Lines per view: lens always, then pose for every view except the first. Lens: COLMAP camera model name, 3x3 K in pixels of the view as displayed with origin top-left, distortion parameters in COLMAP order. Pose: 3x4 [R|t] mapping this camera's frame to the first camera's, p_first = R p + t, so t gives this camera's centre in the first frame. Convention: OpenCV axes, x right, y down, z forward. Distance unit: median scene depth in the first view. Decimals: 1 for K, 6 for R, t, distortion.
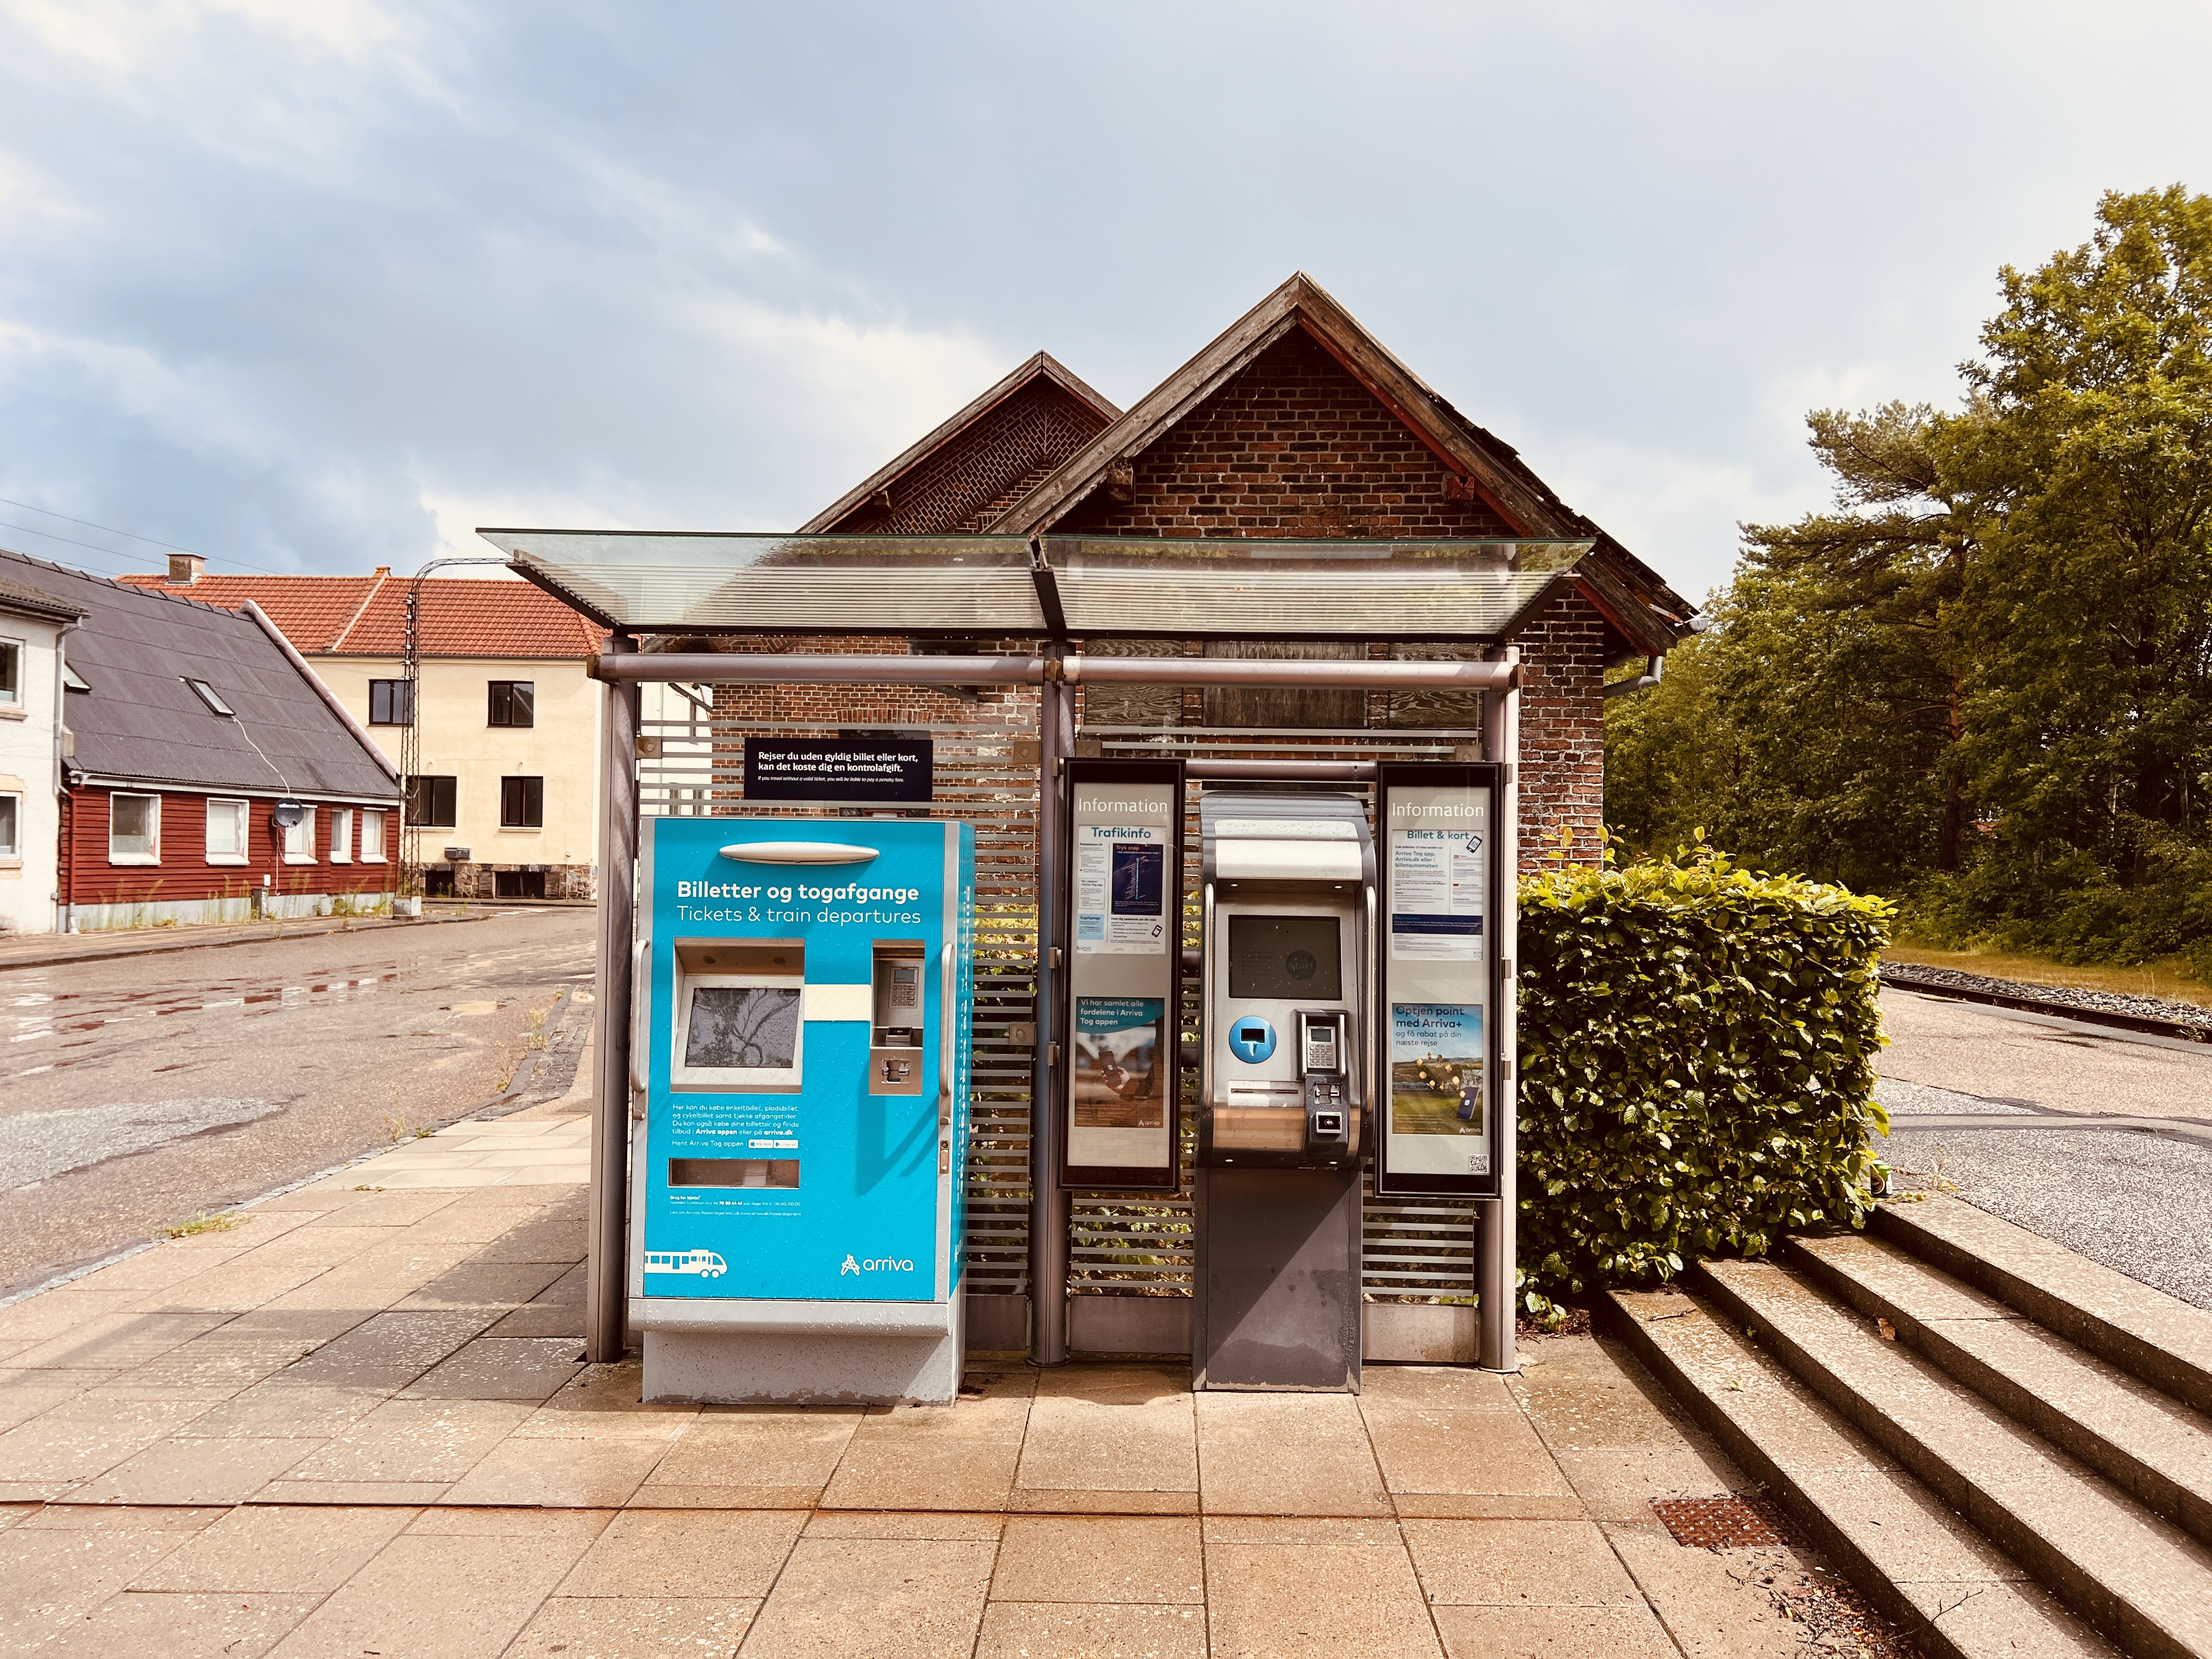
lens RADIAL K [[1664.9, 0, 1119.0], [0, 1664.9, 808.7], [0, 0, 1]] dist [0.074533, -0.097716]
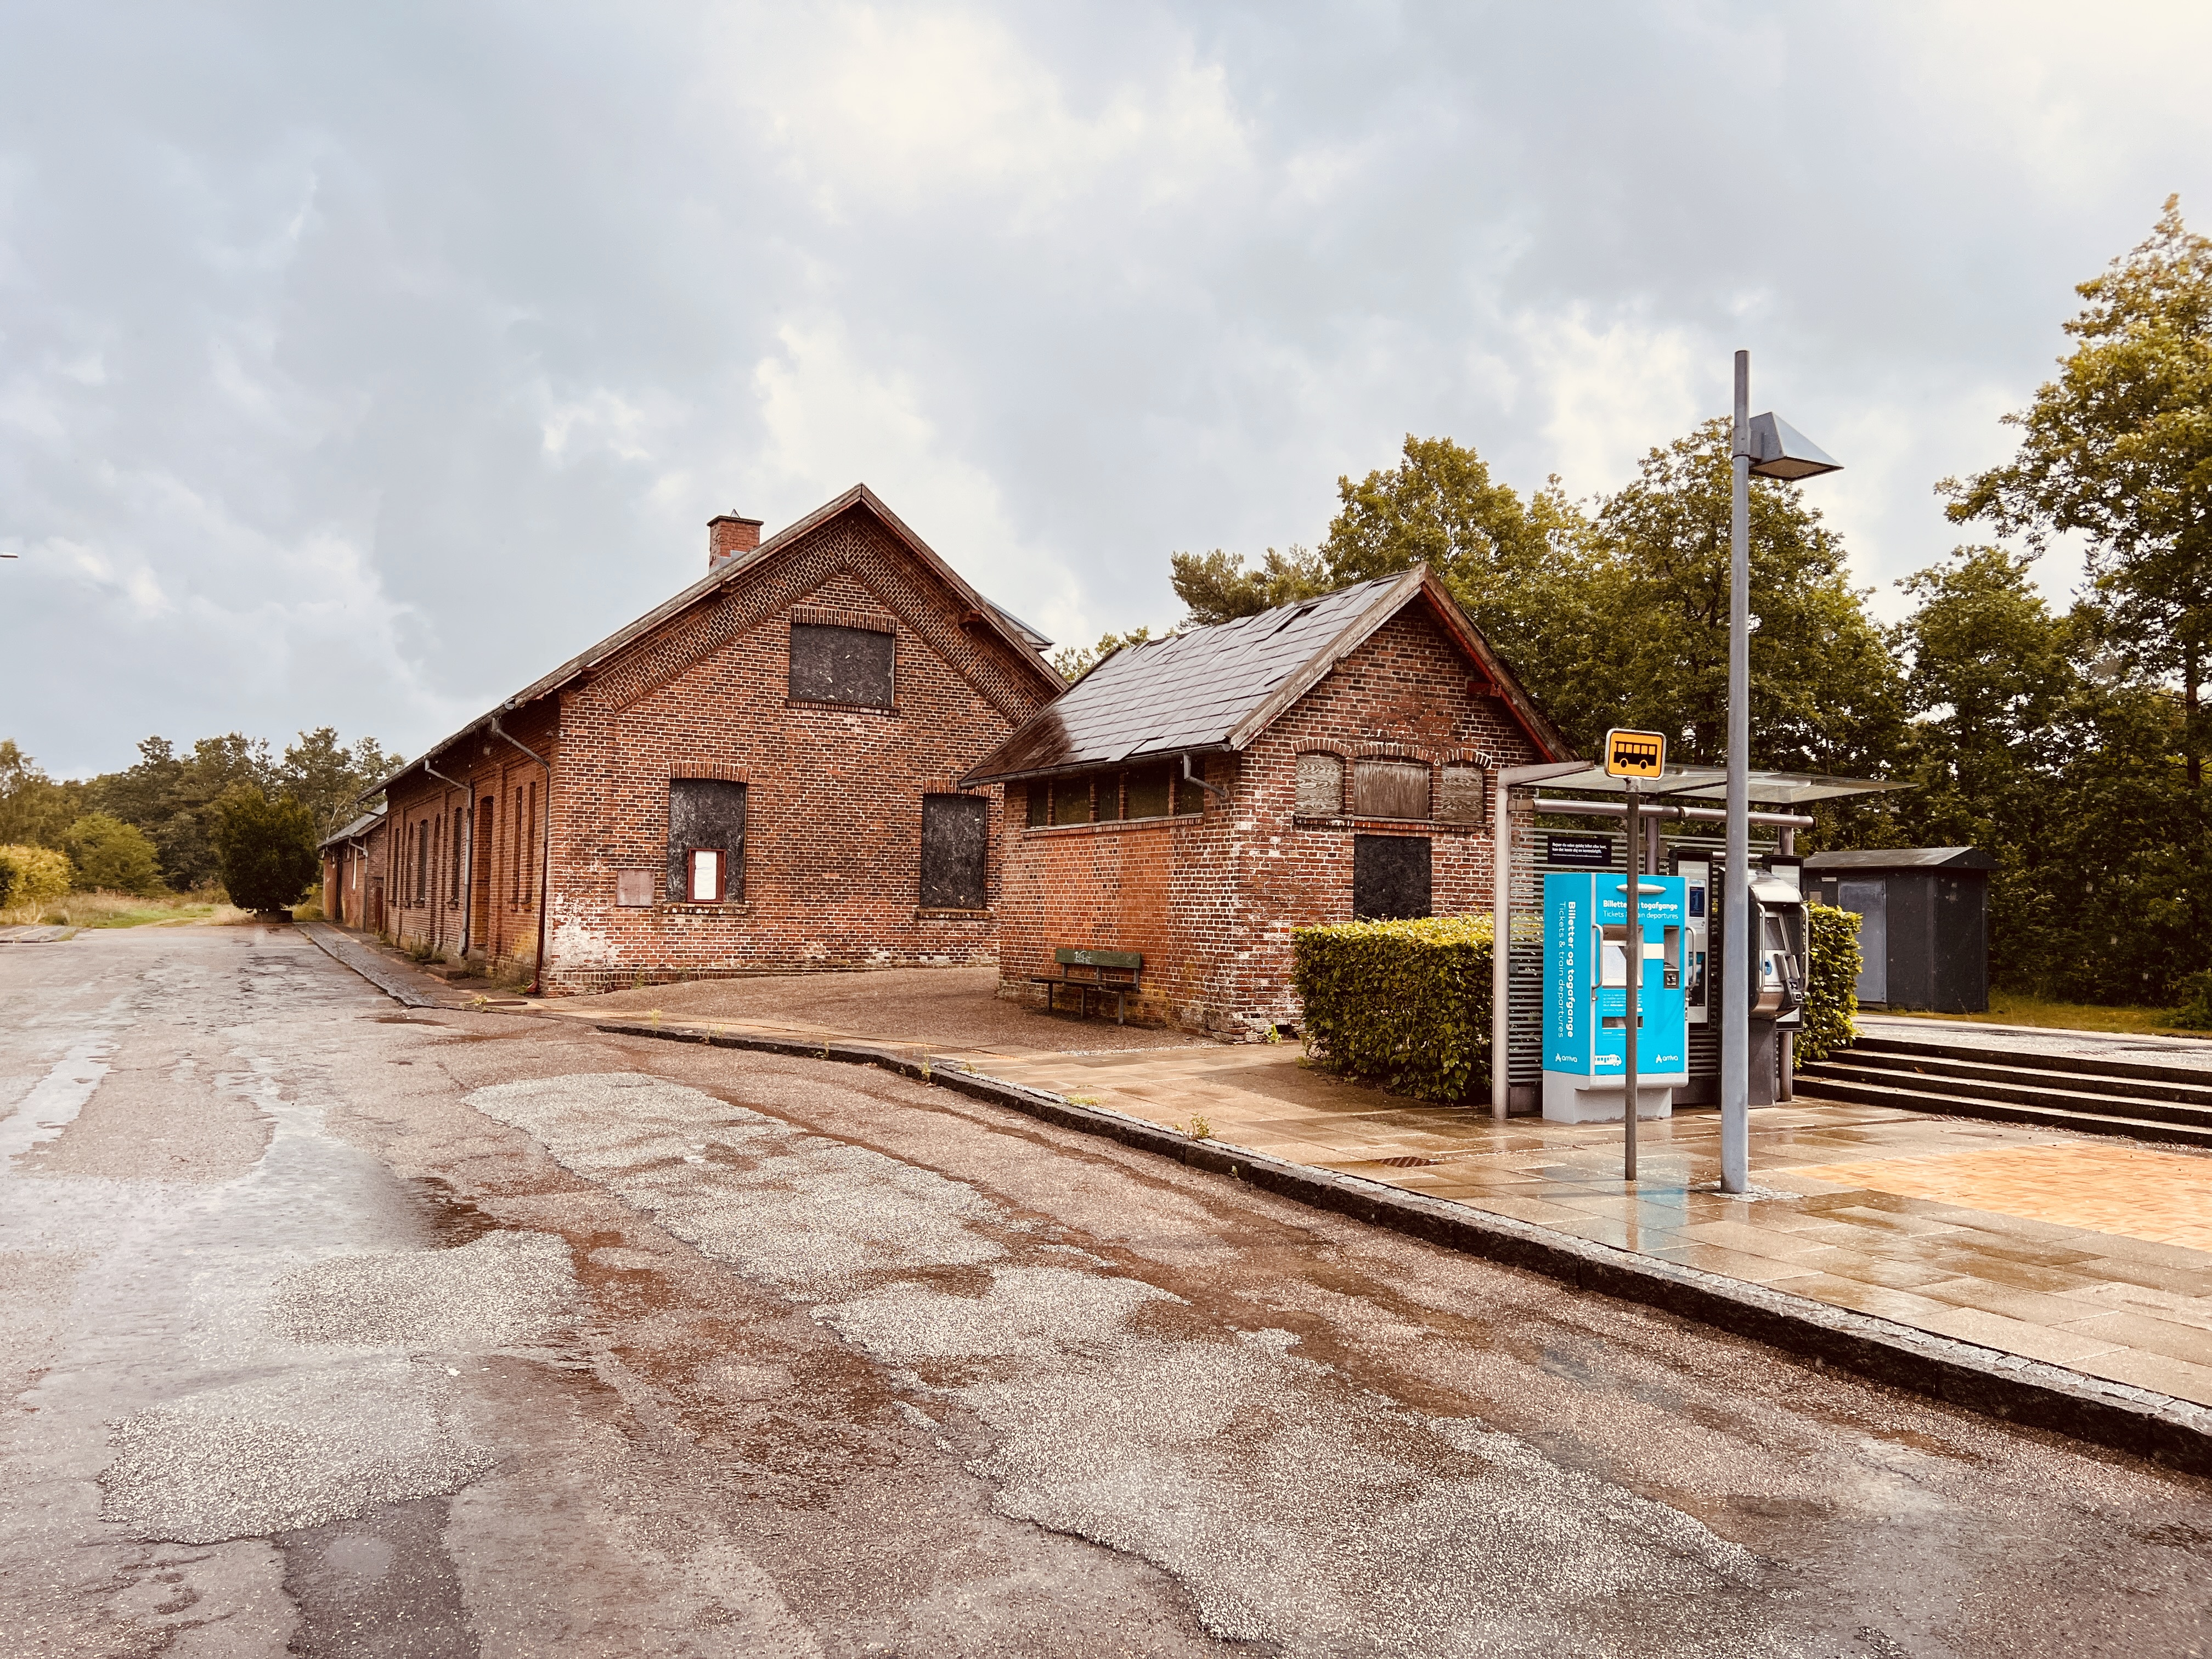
lens RADIAL K [[1664.9, 0, 1124.0], [0, 1664.9, 829.9], [0, 0, 1]] dist [0.074533, -0.097716]
pose [[0.866117, 0.029531, 0.498968, -1.003161], [-0.024212, 0.999560, -0.017131, 0.000602], [-0.499254, 0.002756, 0.866451, -0.353120]]
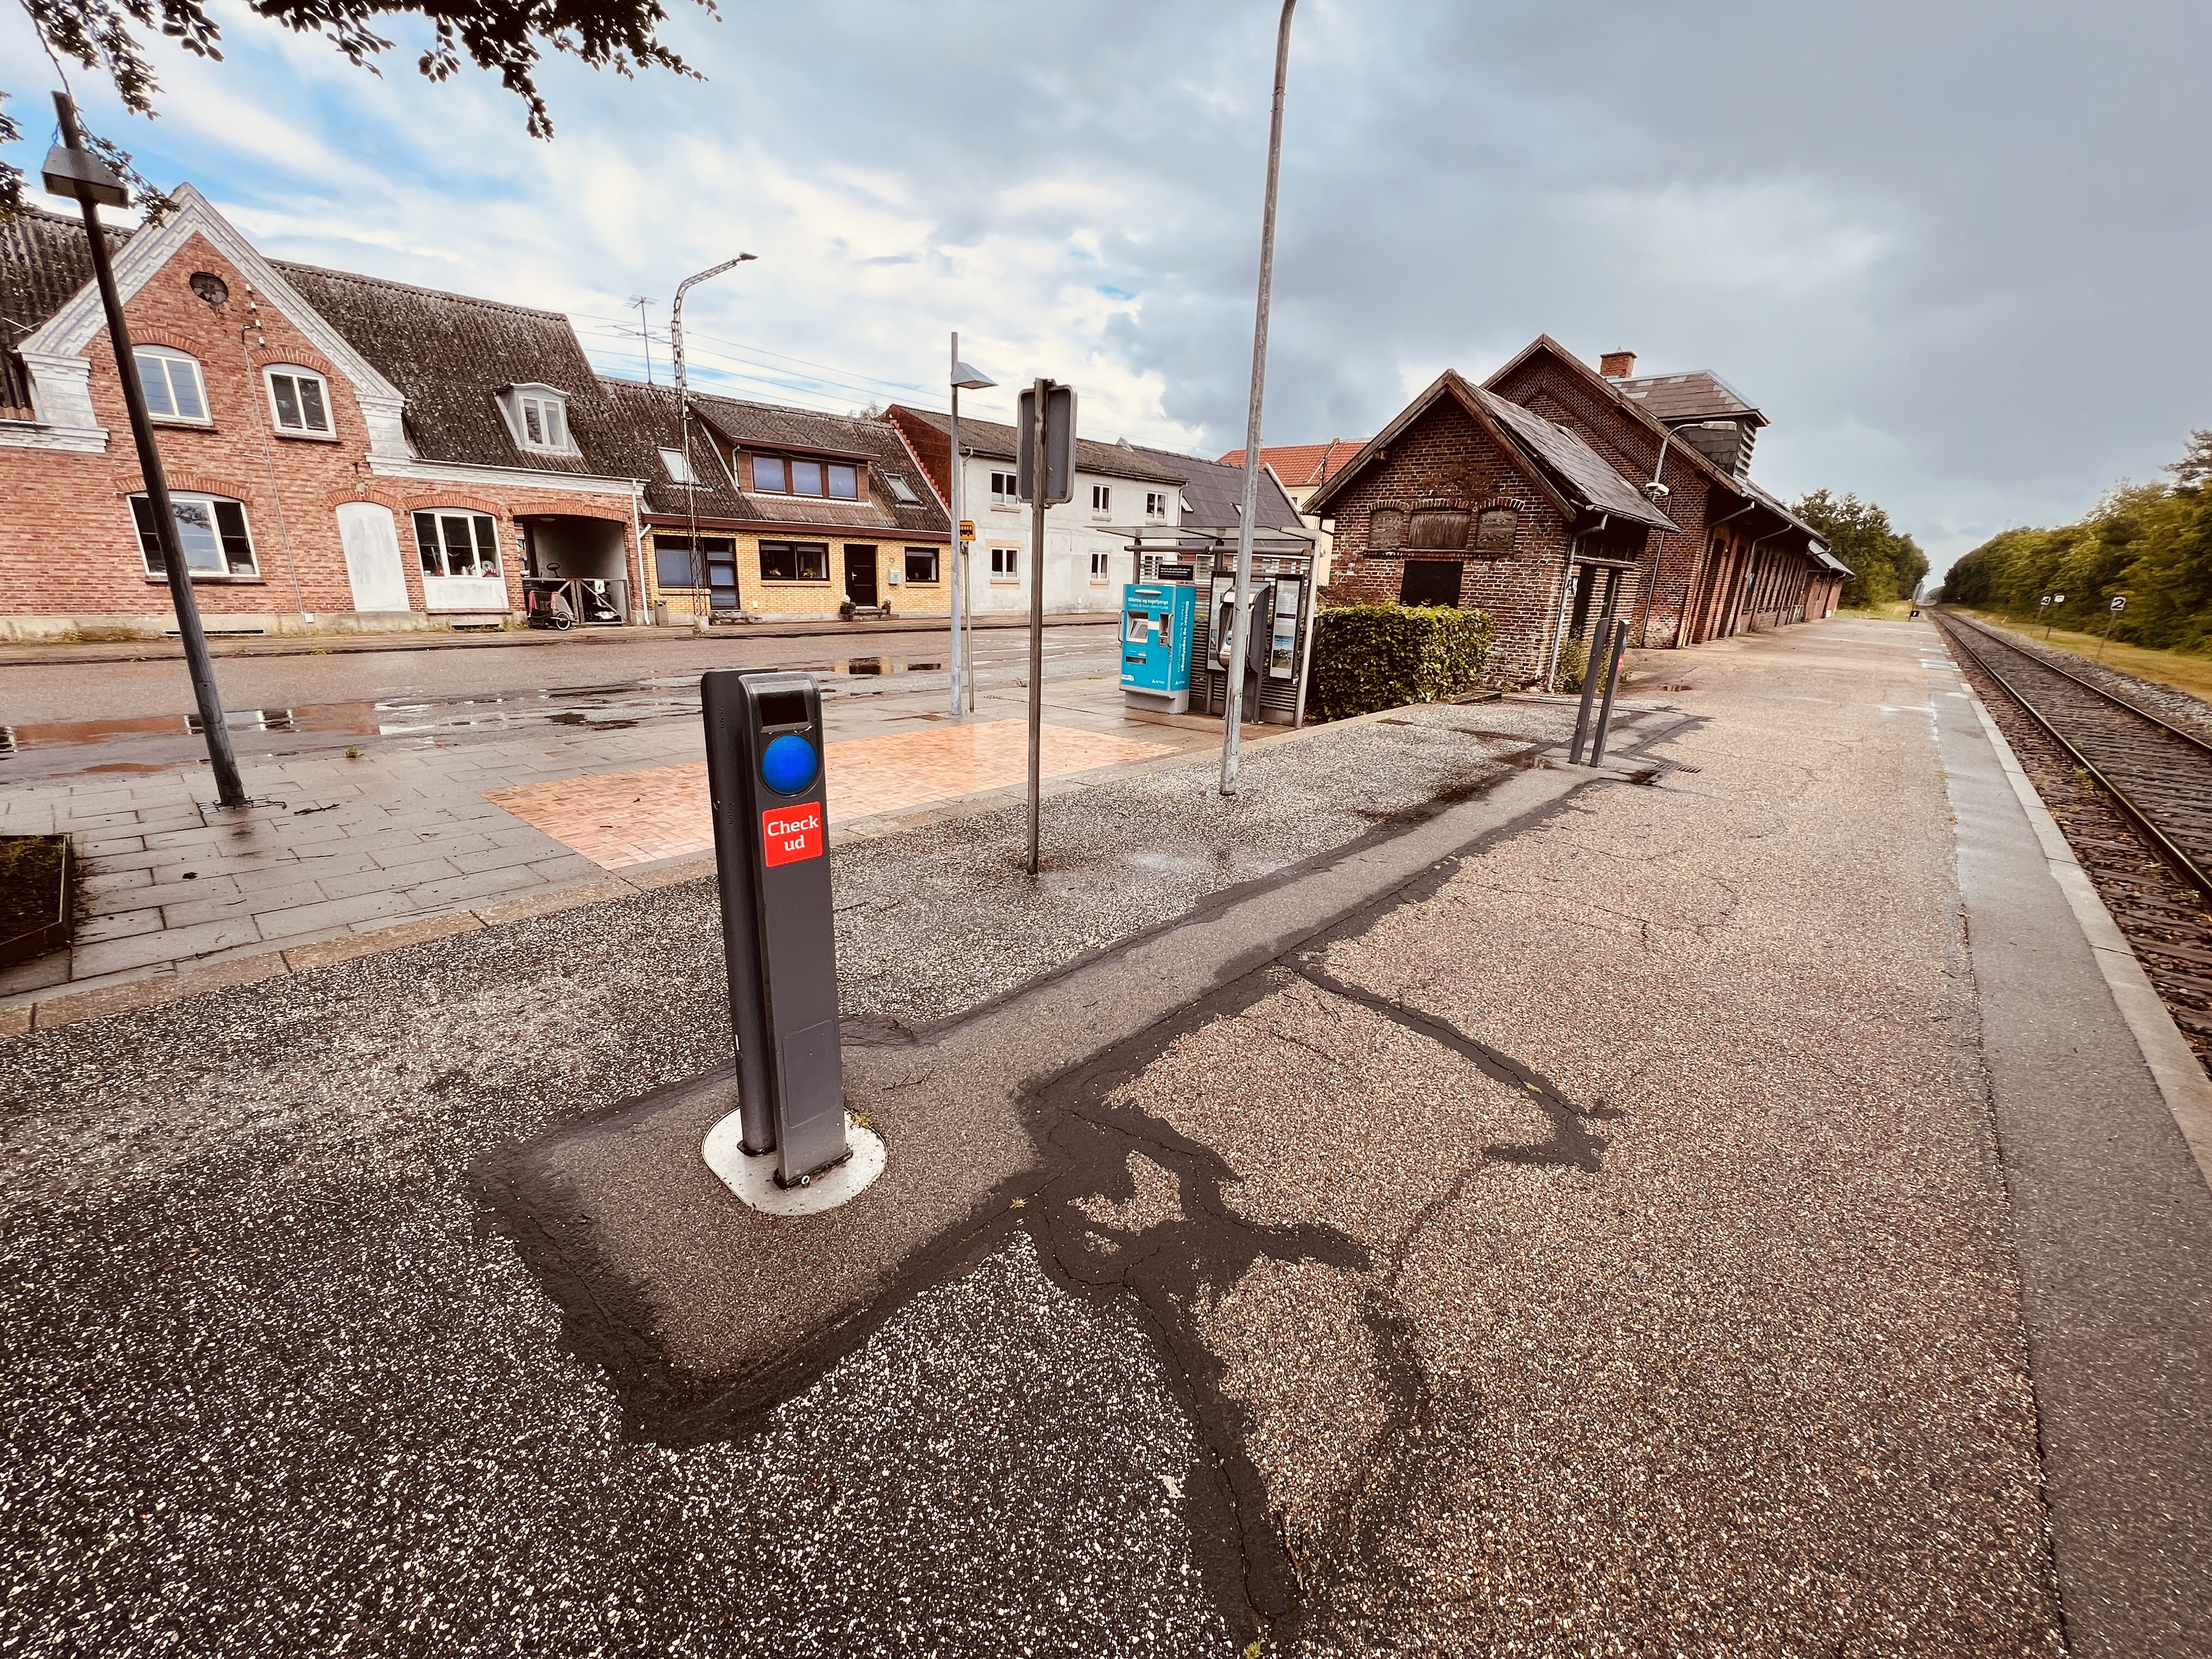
lens RADIAL K [[889.1, 0, 1107.3], [0, 889.1, 831.4], [0, 0, 1]] dist [-0.001743, 0.000640]
pose [[0.762012, 0.200122, -0.615865, 0.679274], [-0.008614, 0.954098, 0.299372, -0.038571], [0.647506, -0.222820, 0.728757, -0.506024]]
